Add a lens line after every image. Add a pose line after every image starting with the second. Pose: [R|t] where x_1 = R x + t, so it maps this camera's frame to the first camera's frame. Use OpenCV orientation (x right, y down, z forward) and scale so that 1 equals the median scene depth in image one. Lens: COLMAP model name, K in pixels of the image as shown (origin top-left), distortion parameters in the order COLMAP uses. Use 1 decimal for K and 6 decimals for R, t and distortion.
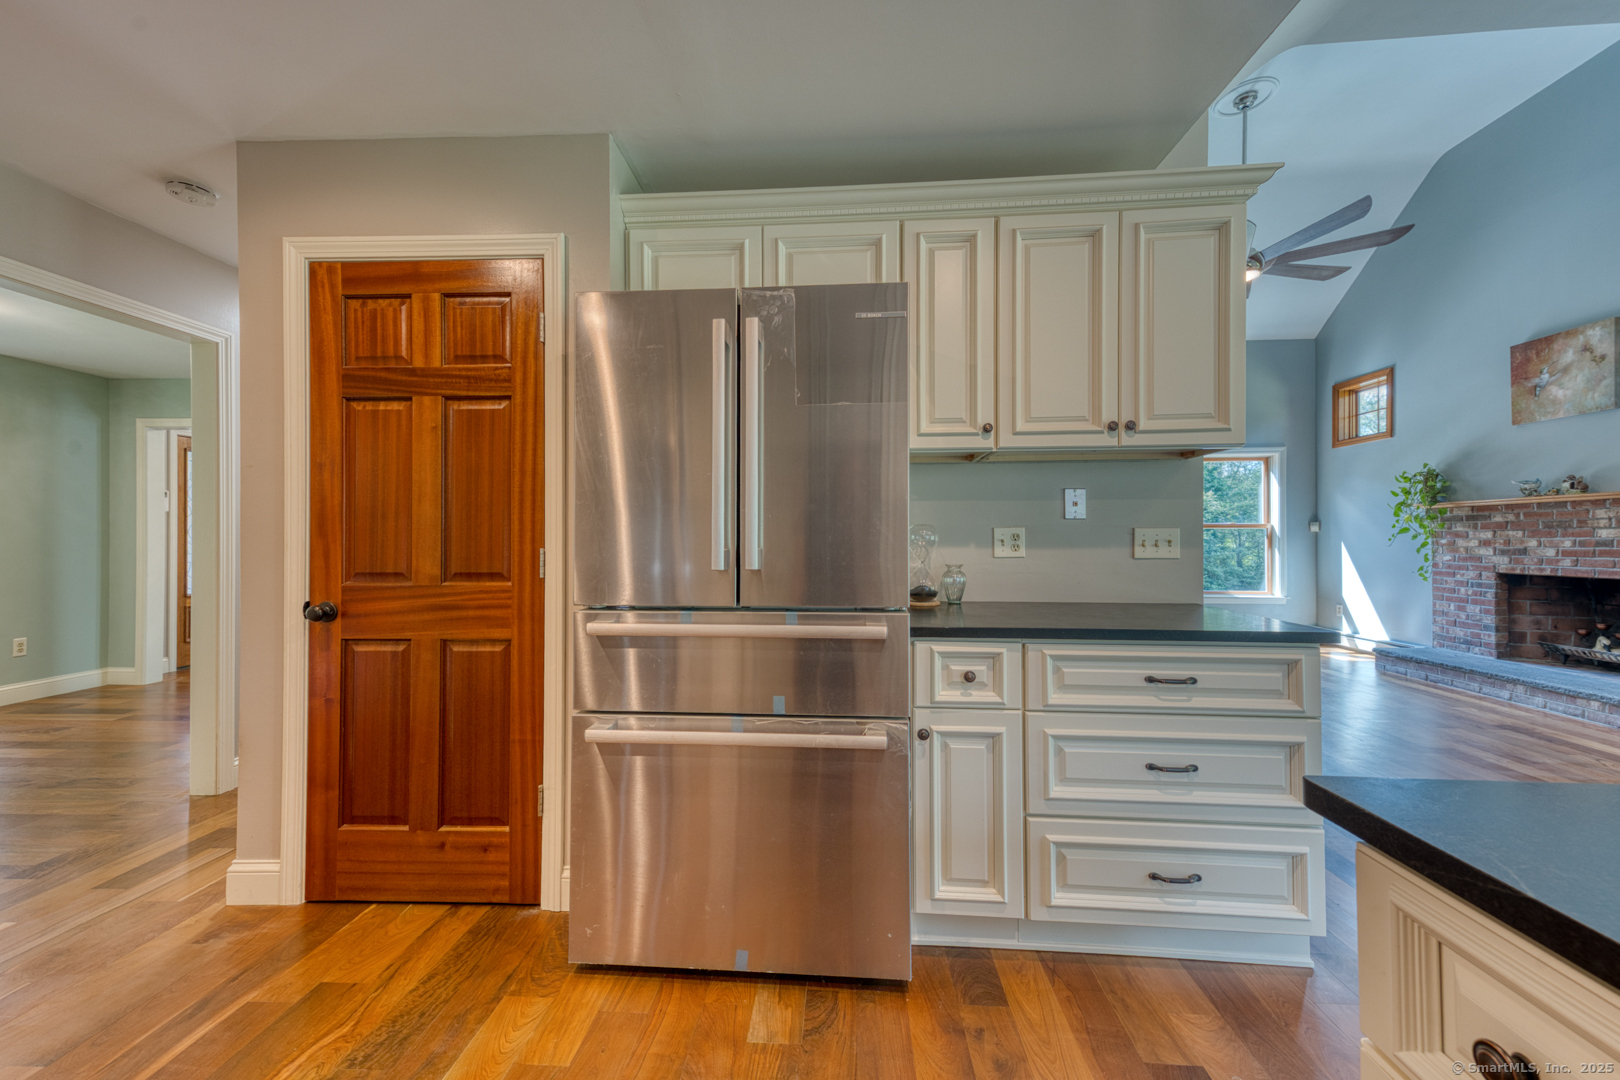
lens RADIAL K [[605.8, 0, 804.2], [0, 605.8, 536.8], [0, 0, 1]] dist [0.020289, 0.000026]
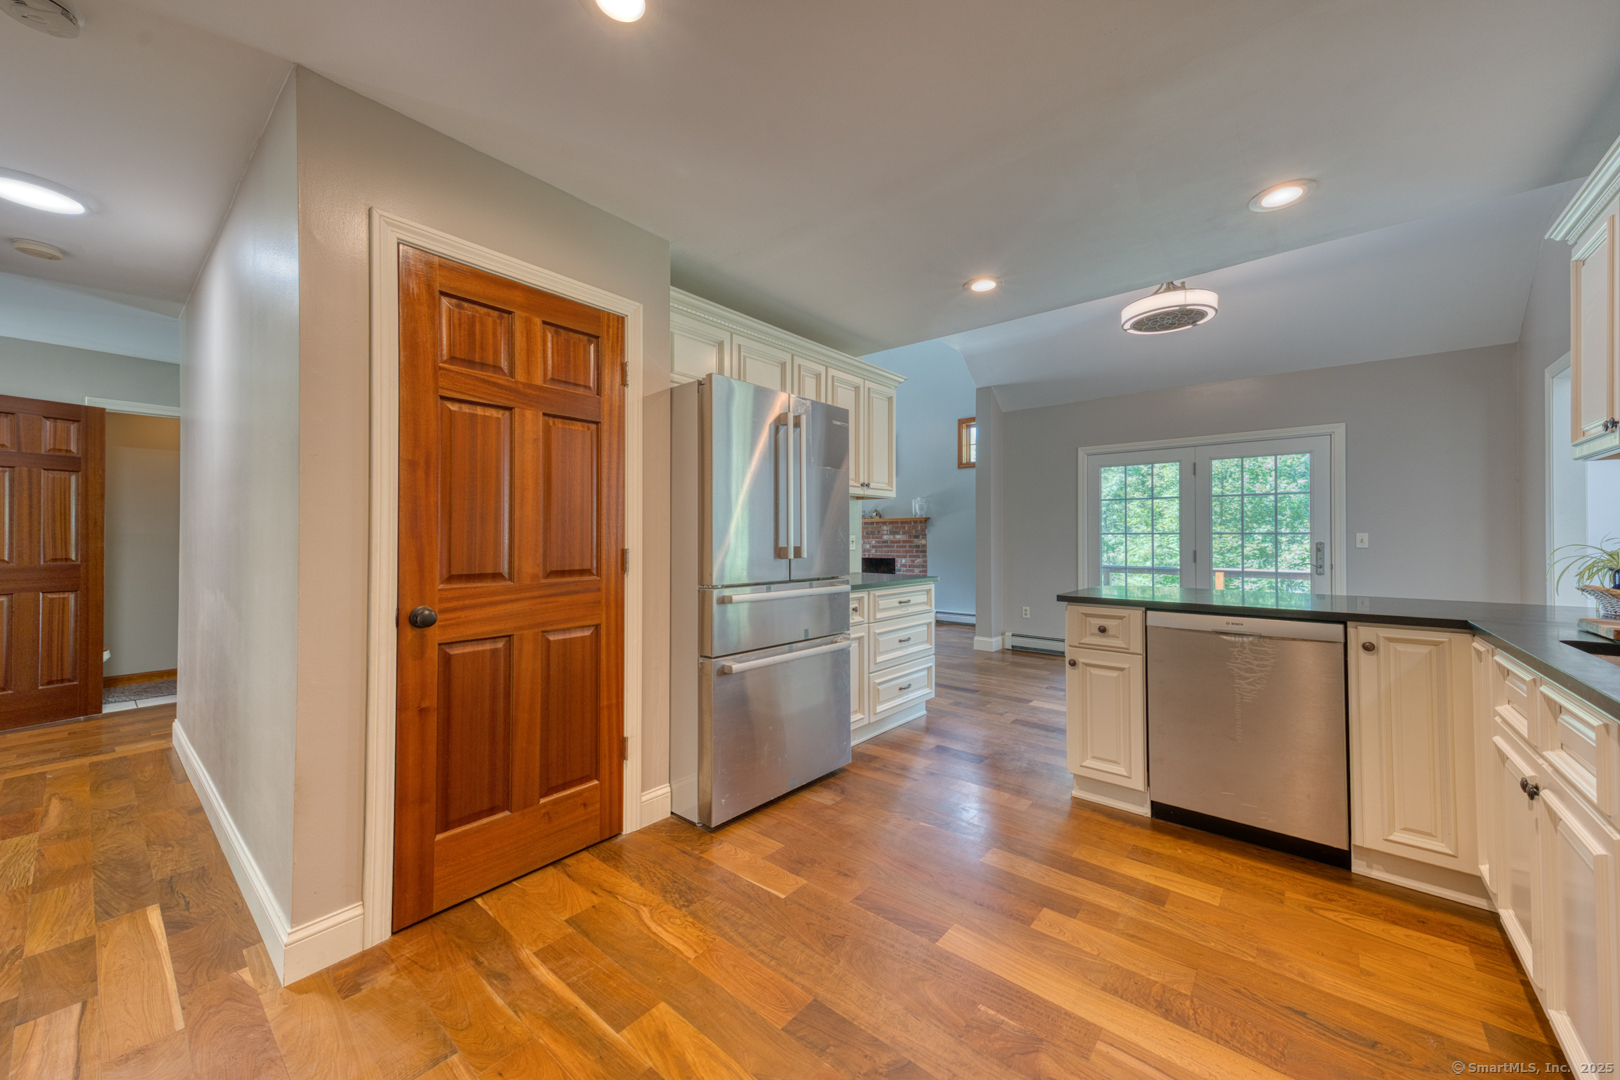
lens RADIAL K [[605.8, 0, 804.2], [0, 605.8, 536.8], [0, 0, 1]] dist [0.020289, 0.000026]
pose [[0.596381, 0.003313, 0.802694, -1.180973], [-0.001967, 0.999995, -0.002666, -0.001545], [-0.802699, 0.000011, 0.596385, -0.042000]]
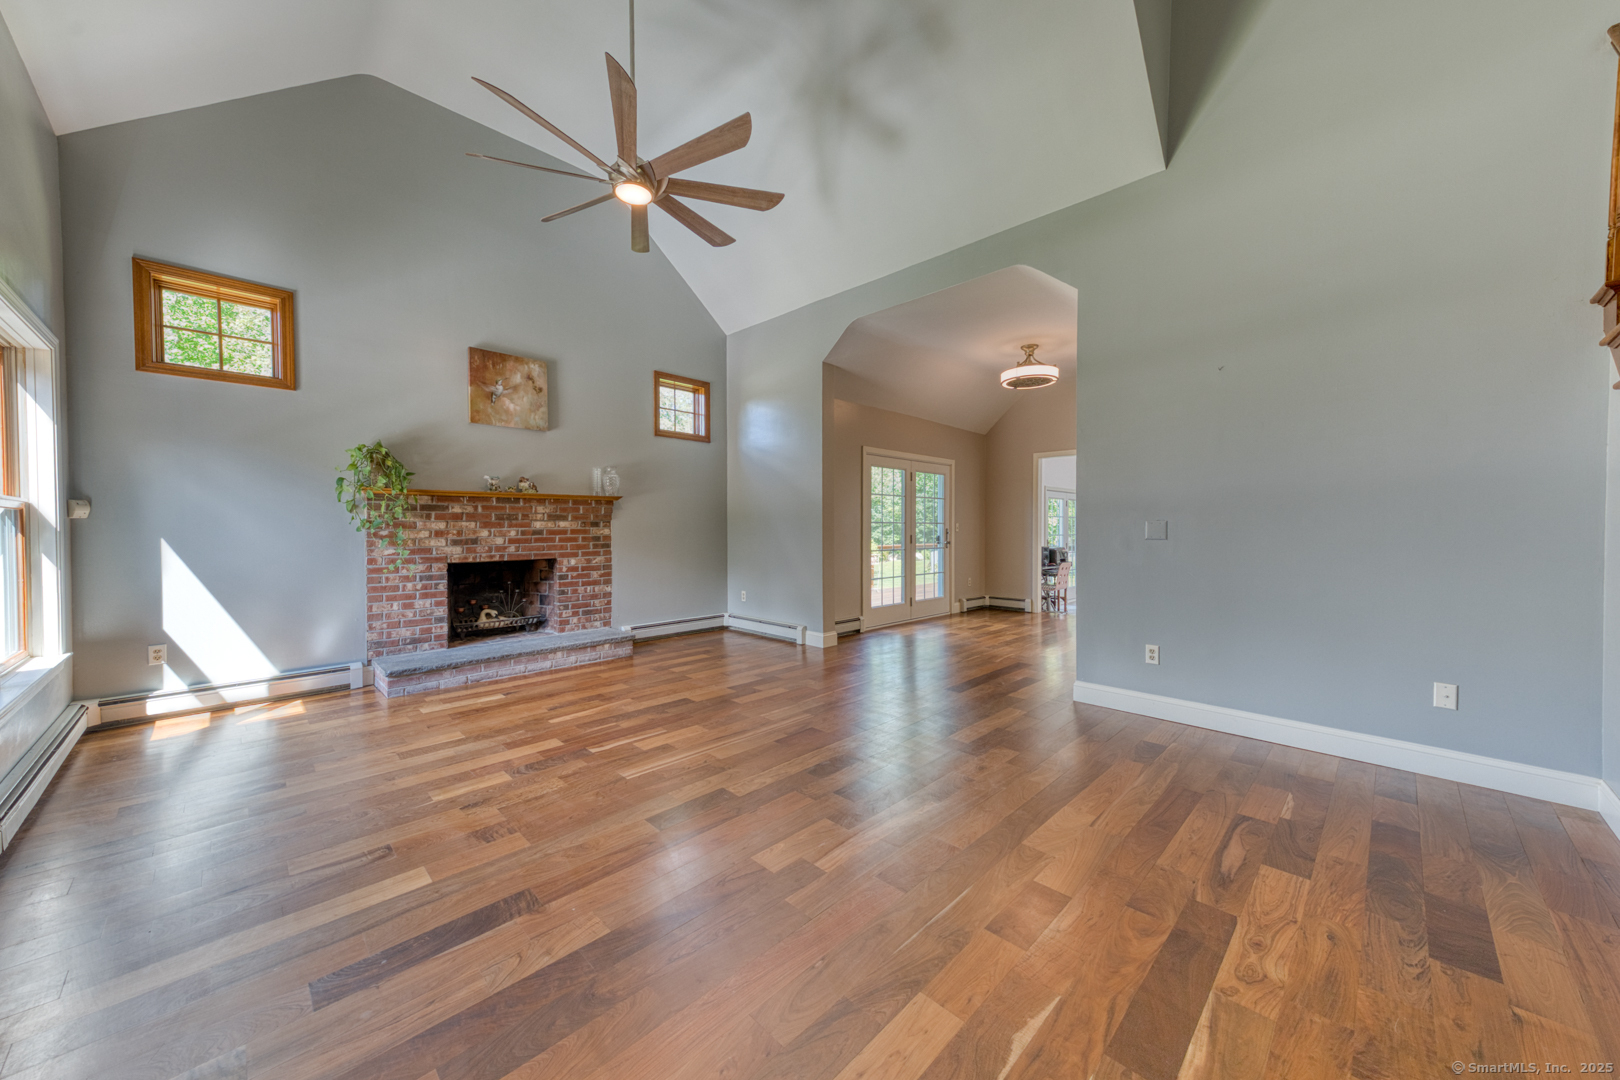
lens RADIAL K [[564.1, 0, 815.2], [0, 564.1, 532.6], [0, 0, 1]] dist [-0.000121, -0.000004]
pose [[-0.766891, -0.005514, 0.641754, 0.171028], [0.001565, 0.999944, 0.010462, -0.000809], [-0.641776, 0.009027, -0.766839, 3.211479]]
